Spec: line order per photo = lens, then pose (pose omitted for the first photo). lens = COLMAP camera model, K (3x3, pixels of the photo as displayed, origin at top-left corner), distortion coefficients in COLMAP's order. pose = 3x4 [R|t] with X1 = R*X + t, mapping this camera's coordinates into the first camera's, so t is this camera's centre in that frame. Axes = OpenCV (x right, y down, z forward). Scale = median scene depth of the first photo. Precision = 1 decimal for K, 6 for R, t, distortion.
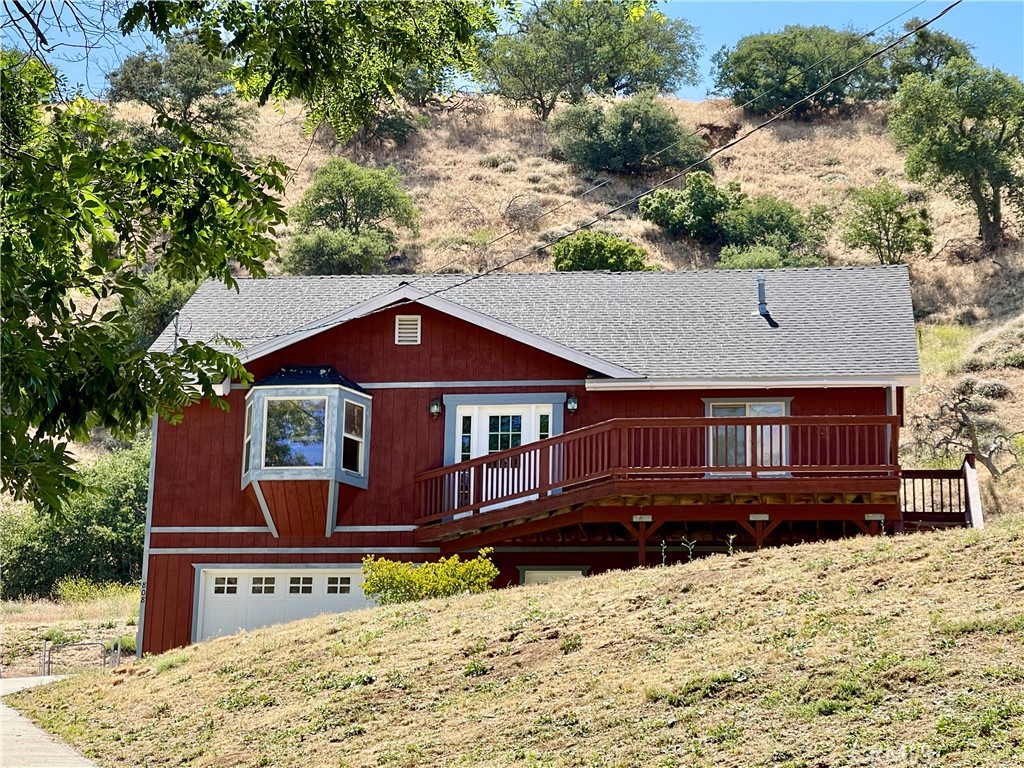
lens RADIAL K [[2376.2, 0, 512.1], [0, 2376.2, 383.4], [0, 0, 1]] dist [0.033567, 0.000000]
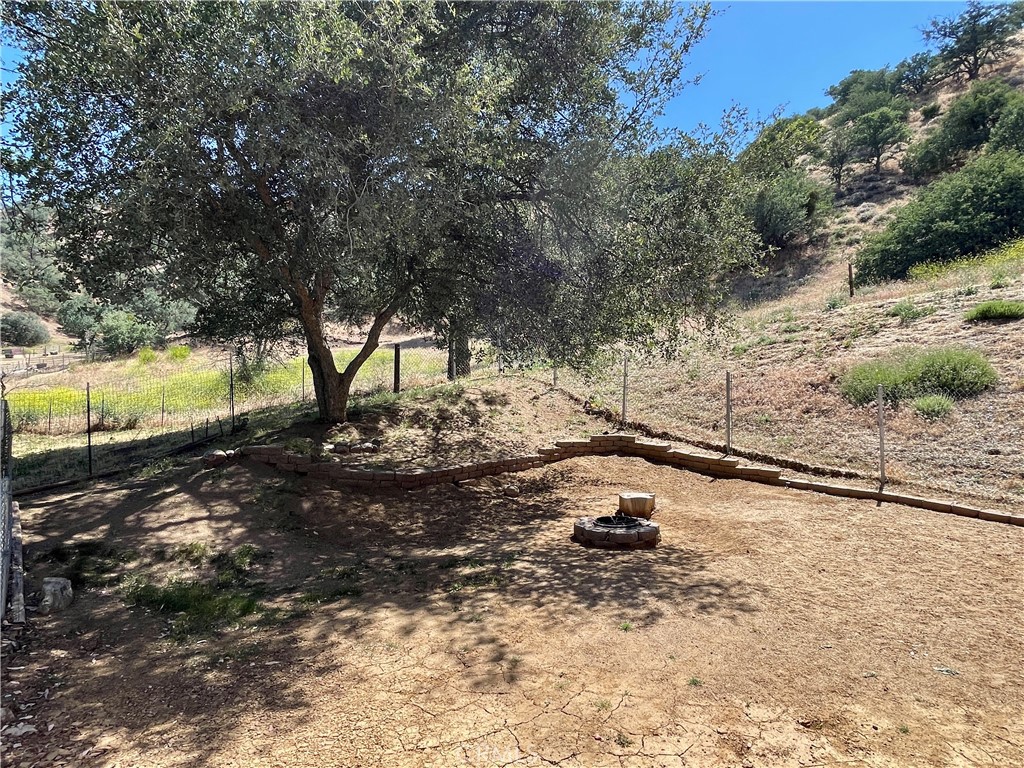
lens RADIAL K [[597.6, 0, 510.7], [0, 597.6, 384.1], [0, 0, 1]] dist [-0.024307, 0.005002]
pose [[0.688816, -0.042992, -0.723660, -0.103513], [0.192438, 0.973270, 0.125351, 0.059702], [0.698928, -0.225604, 0.678677, 0.577003]]
